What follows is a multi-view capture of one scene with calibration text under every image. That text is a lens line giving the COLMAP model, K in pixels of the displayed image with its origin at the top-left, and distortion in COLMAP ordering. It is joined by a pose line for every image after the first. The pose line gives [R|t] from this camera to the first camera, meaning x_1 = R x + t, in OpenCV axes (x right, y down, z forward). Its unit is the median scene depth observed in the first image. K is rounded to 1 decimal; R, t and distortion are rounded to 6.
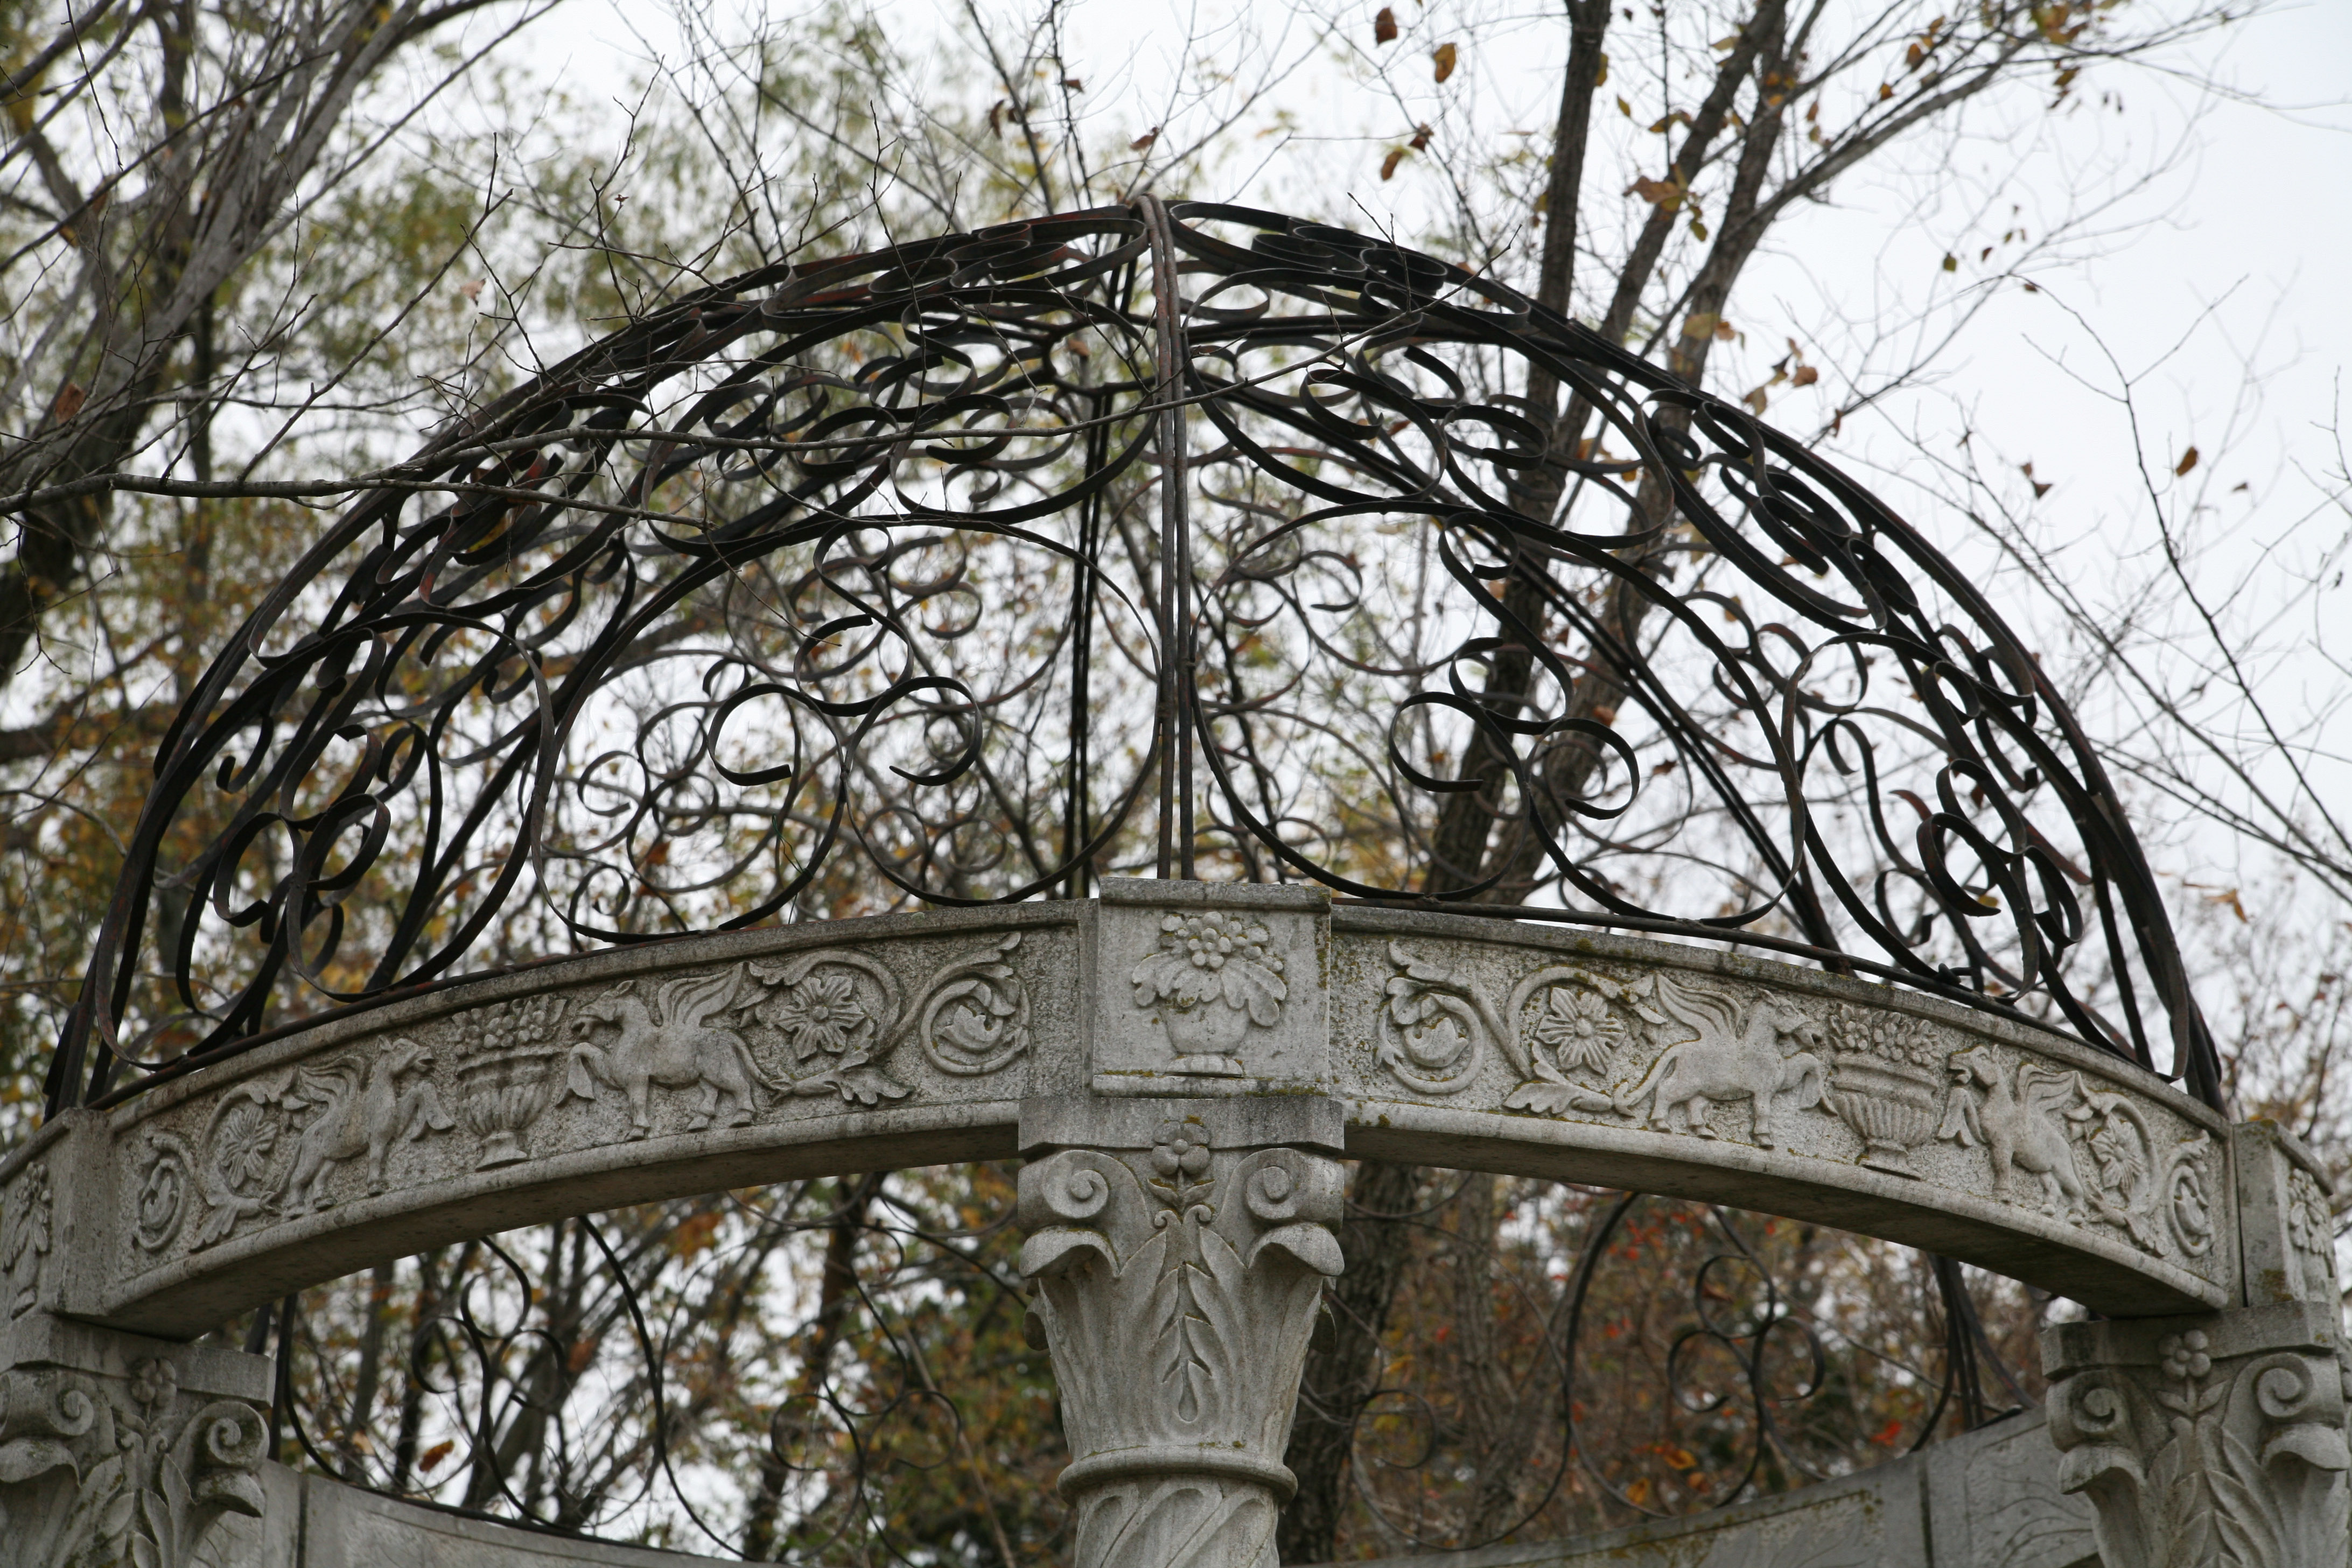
lens RADIAL K [[4682.1, 0, 1176.0], [0, 4682.1, 784.0], [0, 0, 1]] dist [0.164895, 0.783718]
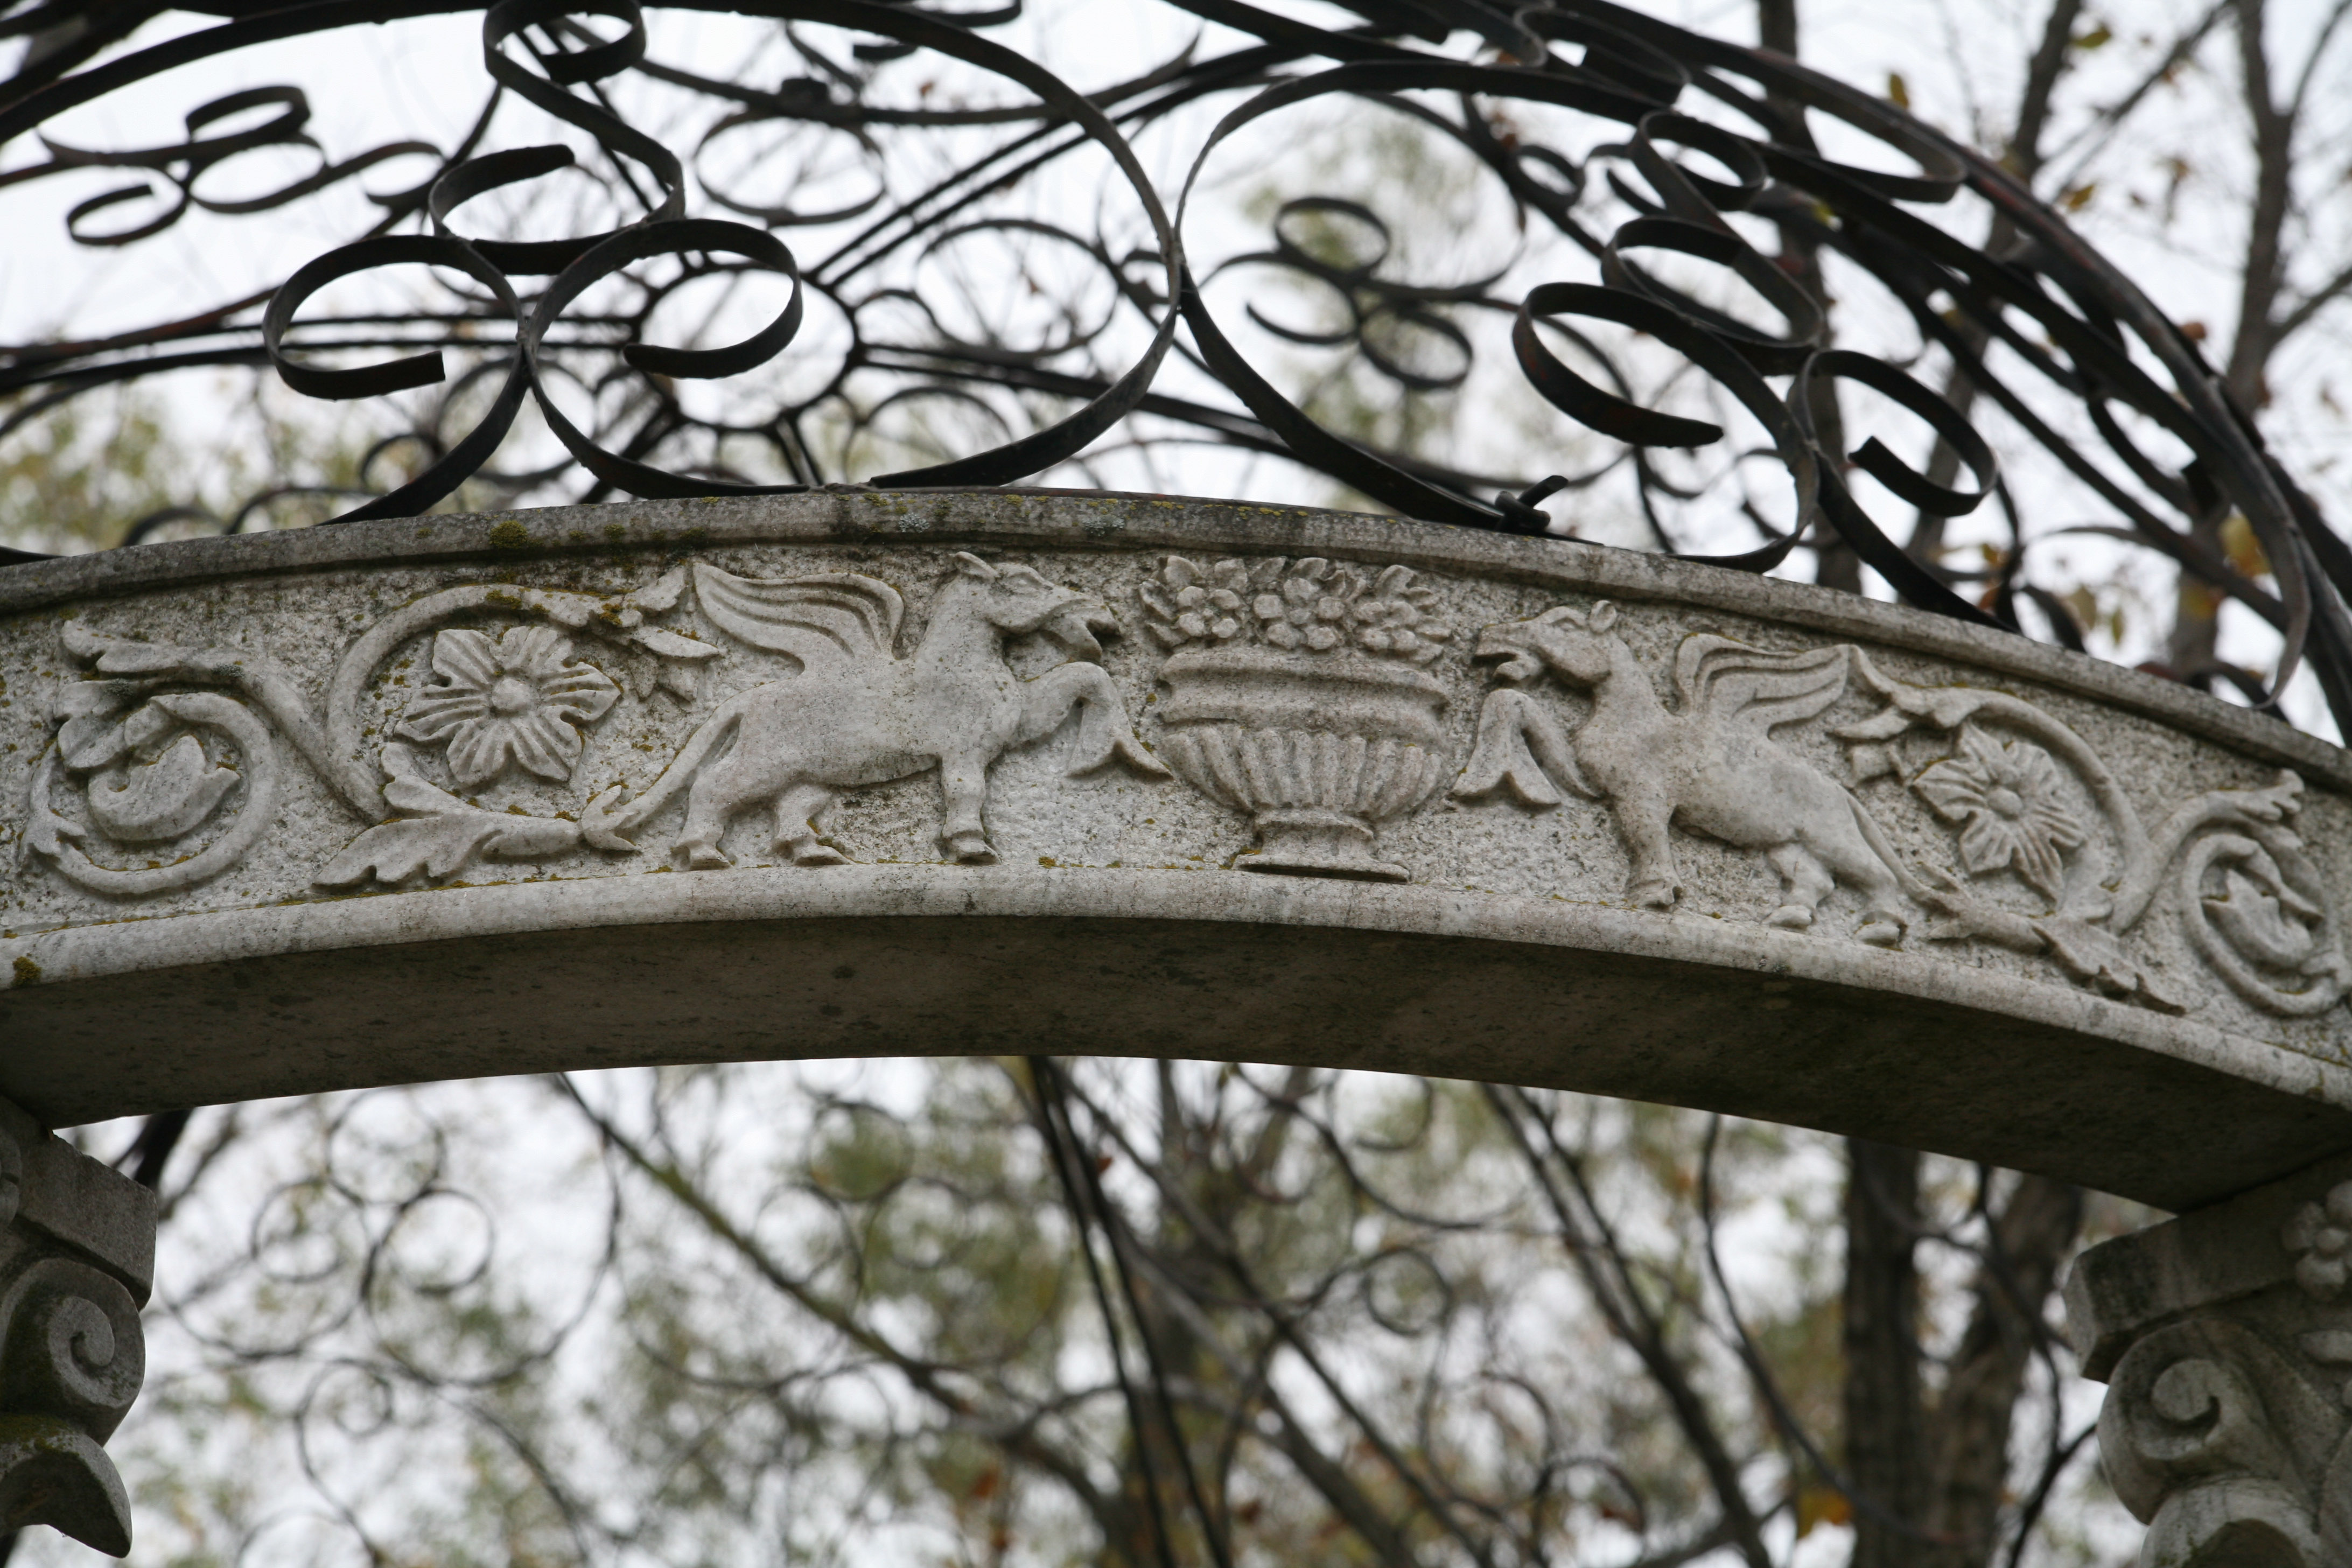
lens RADIAL K [[4682.1, 0, 1176.0], [0, 4682.1, 784.0], [0, 0, 1]] dist [0.164895, 0.783718]
pose [[0.935284, -0.260326, -0.239737, 0.246018], [0.204308, 0.950315, -0.234862, 0.174349], [0.288966, 0.170683, 0.942001, 0.583342]]
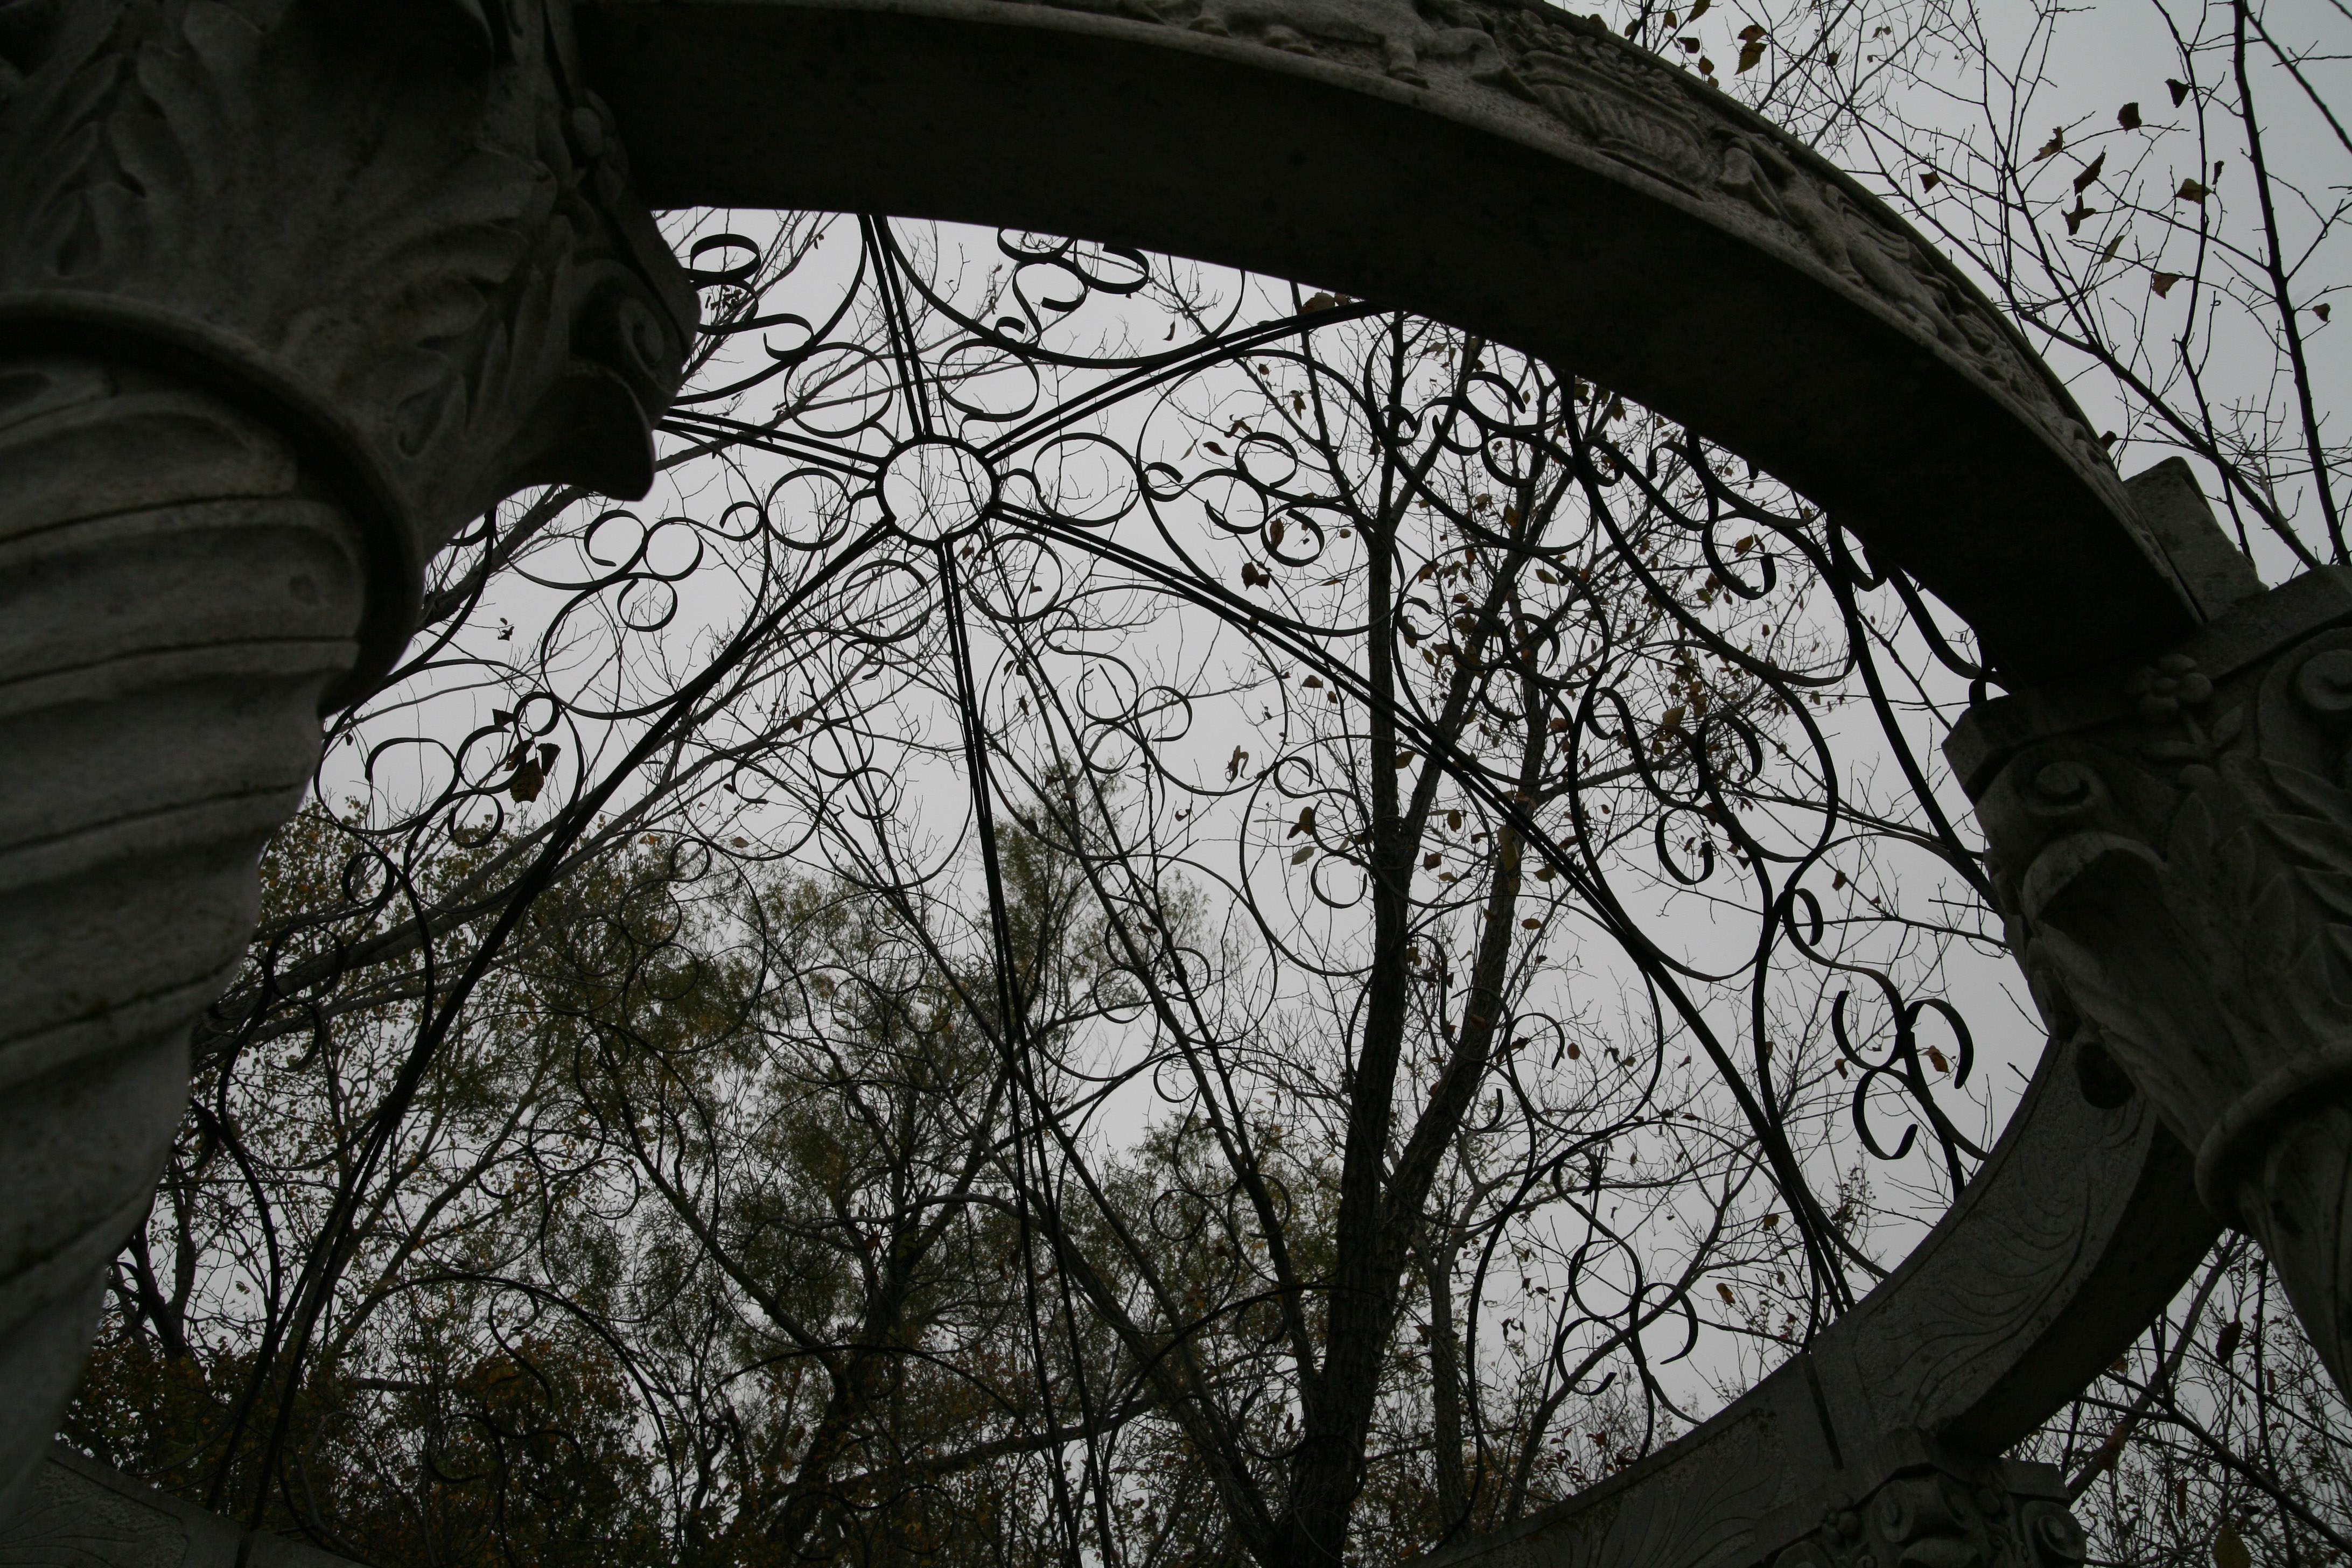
lens RADIAL K [[1876.3, 0, 1176.0], [0, 1876.3, 784.0], [0, 0, 1]] dist [-0.117750, 0.112719]
pose [[0.987154, -0.140843, -0.075432, 0.100923], [0.101951, 0.918797, -0.381337, 0.232178], [0.123015, 0.368748, 0.921354, 0.810099]]
